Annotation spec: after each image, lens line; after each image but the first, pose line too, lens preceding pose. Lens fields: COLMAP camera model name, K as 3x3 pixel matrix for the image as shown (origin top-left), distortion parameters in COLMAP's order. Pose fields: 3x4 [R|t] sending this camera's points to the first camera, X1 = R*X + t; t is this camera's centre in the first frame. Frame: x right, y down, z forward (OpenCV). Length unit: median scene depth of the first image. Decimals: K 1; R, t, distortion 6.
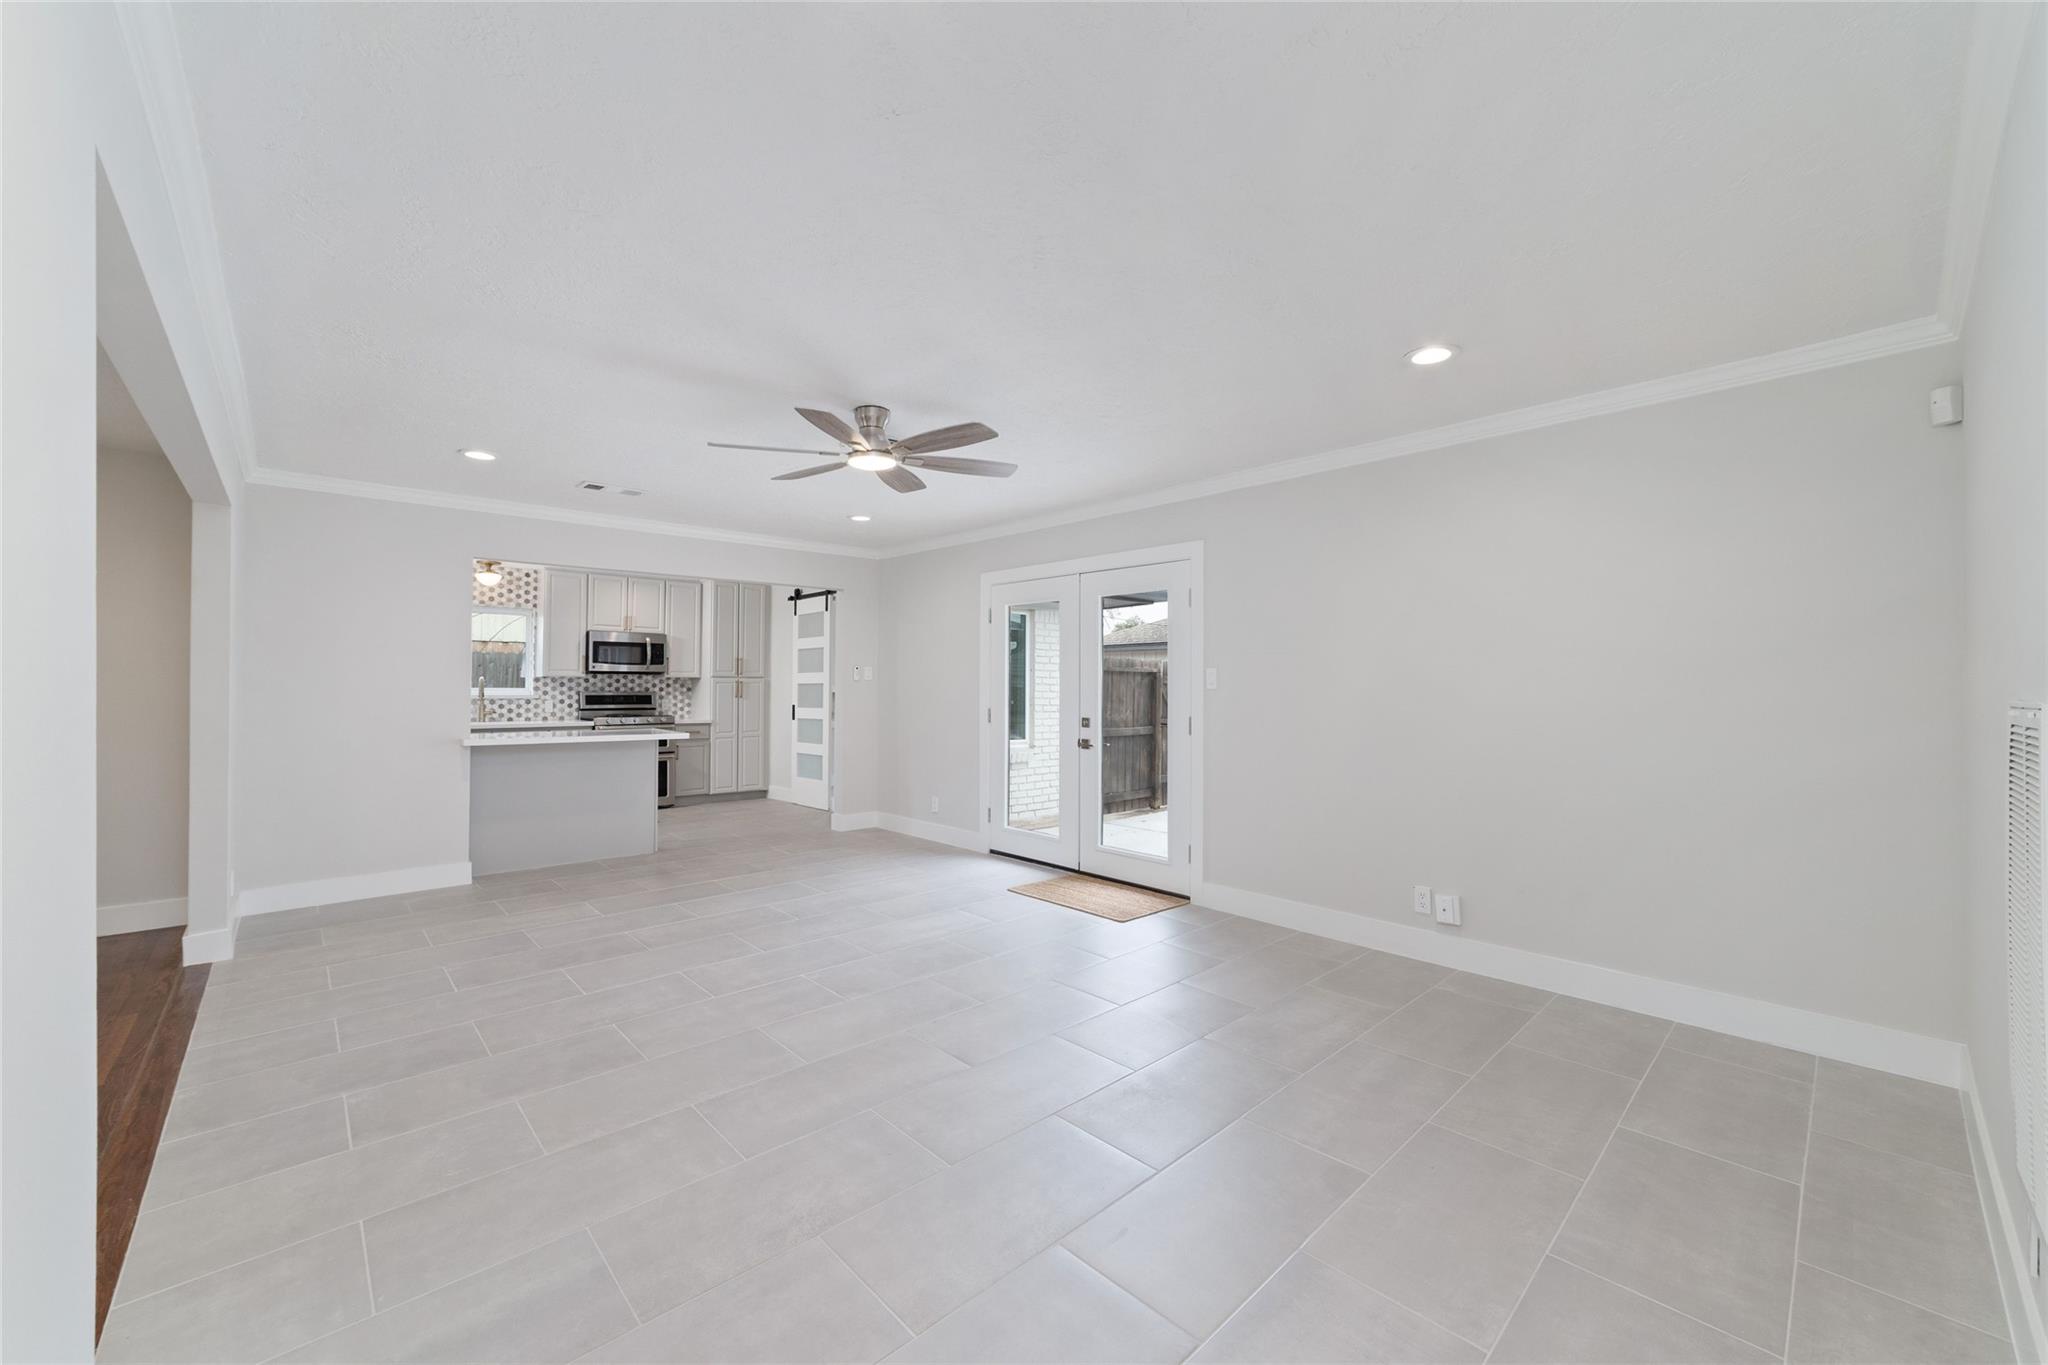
lens RADIAL K [[788.3, 0, 1000.8], [0, 788.3, 682.7], [0, 0, 1]] dist [-0.018881, 0.000034]
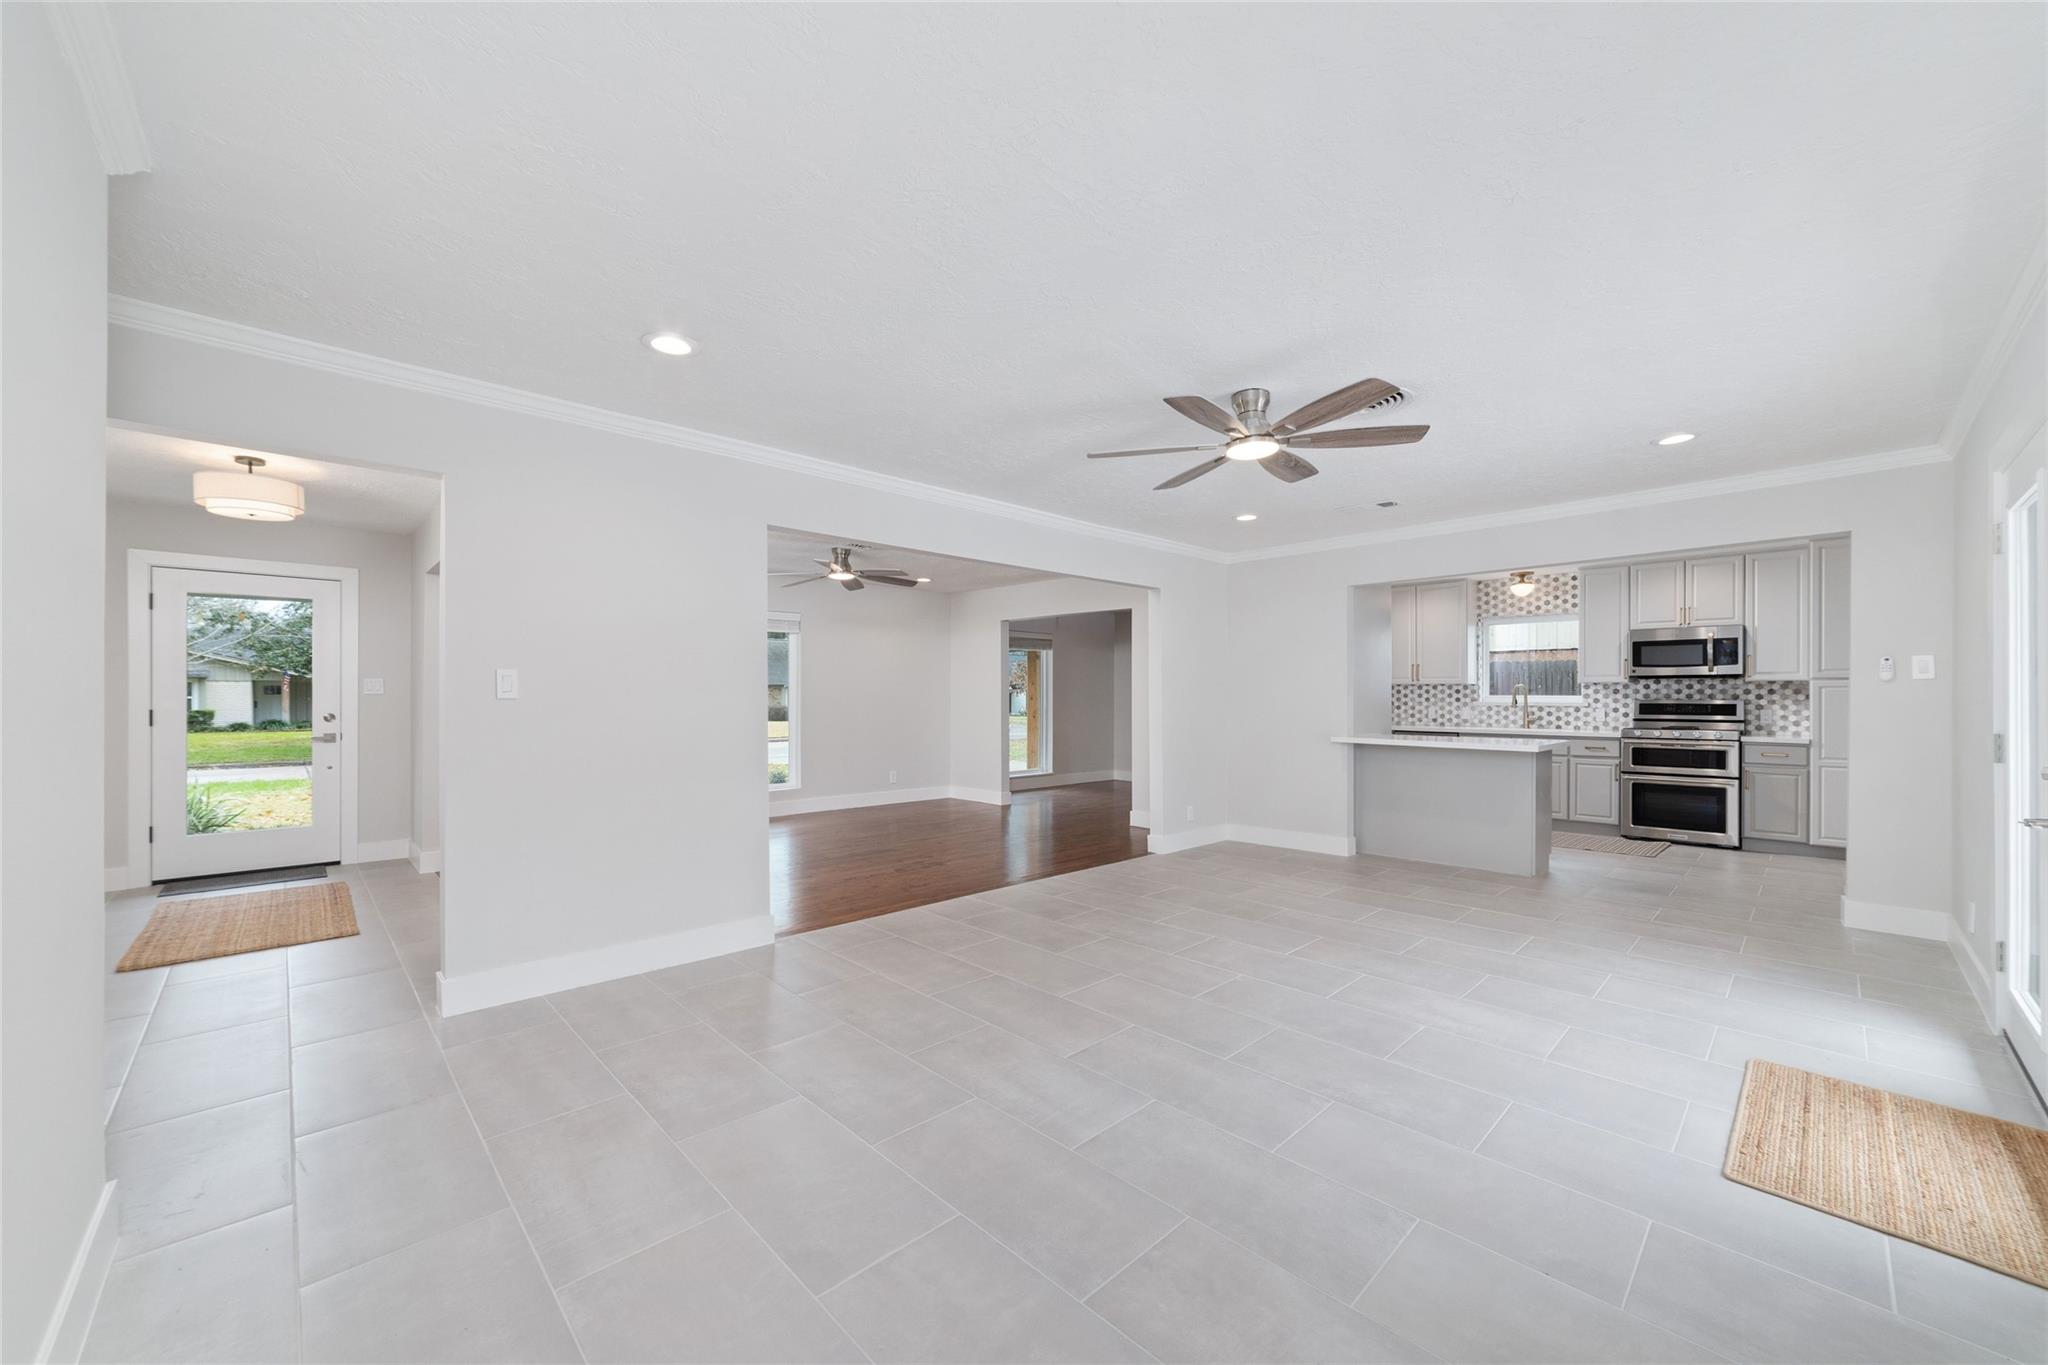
lens RADIAL K [[782.2, 0, 1047.2], [0, 782.2, 688.9], [0, 0, 1]] dist [-0.009283, 0.000096]
pose [[0.055959, -0.011940, -0.998362, 0.318705], [0.004622, 0.999921, -0.011699, 0.007056], [0.998422, -0.003960, 0.056010, 0.300845]]
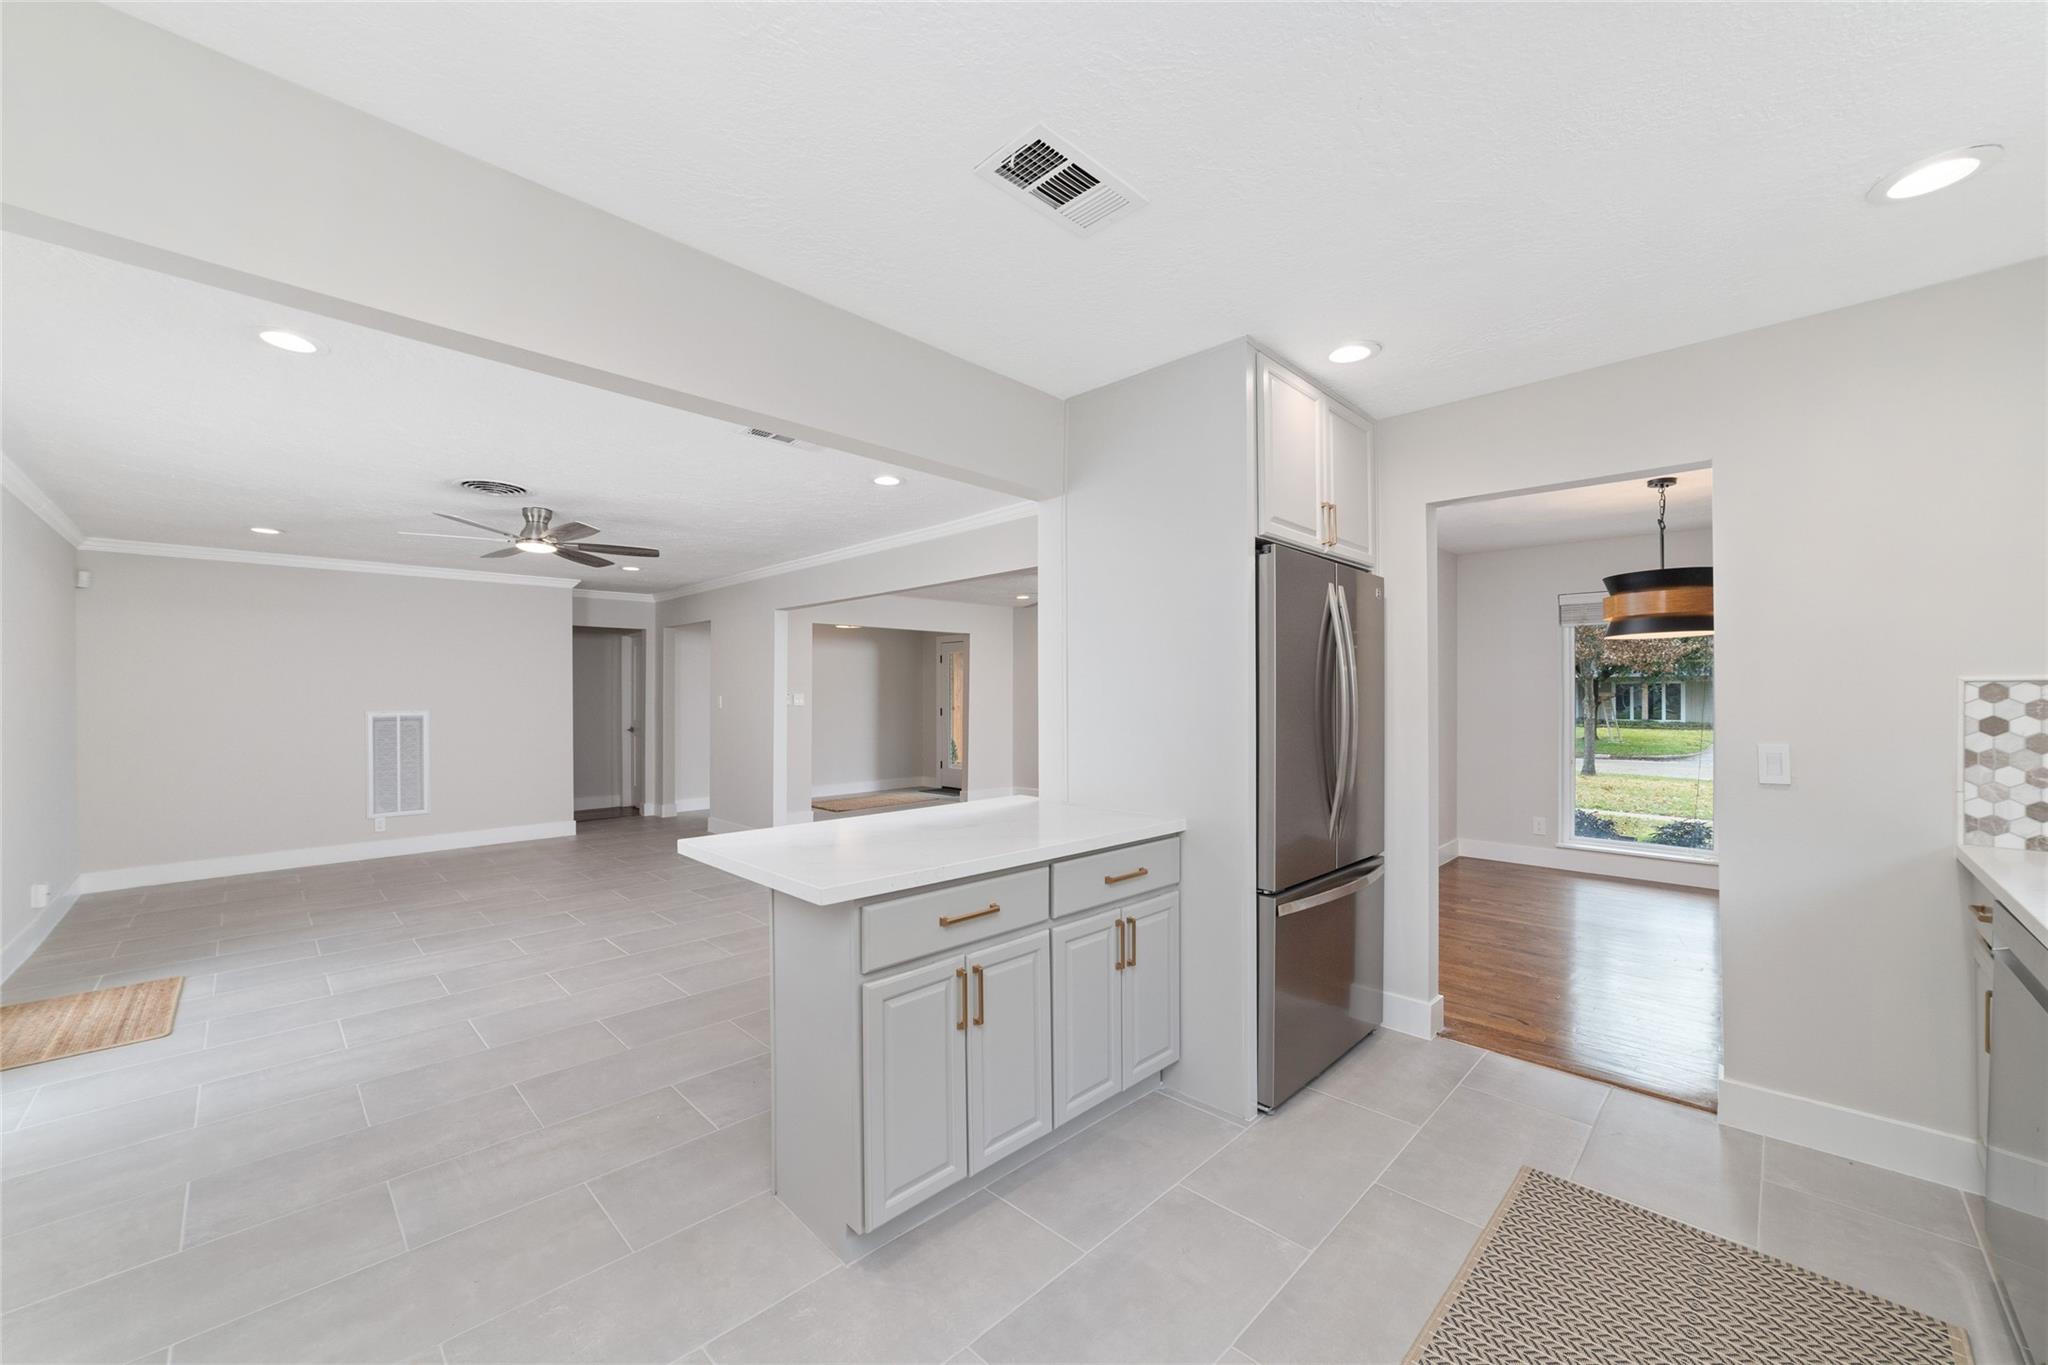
lens RADIAL K [[779.1, 0, 1026.5], [0, 779.1, 702.8], [0, 0, 1]] dist [-0.008560, 0.000300]
pose [[-0.998264, 0.002008, -0.058871, -0.403031], [0.001948, 0.999998, 0.001083, -0.004115], [0.058873, 0.000967, -0.998265, 1.028261]]
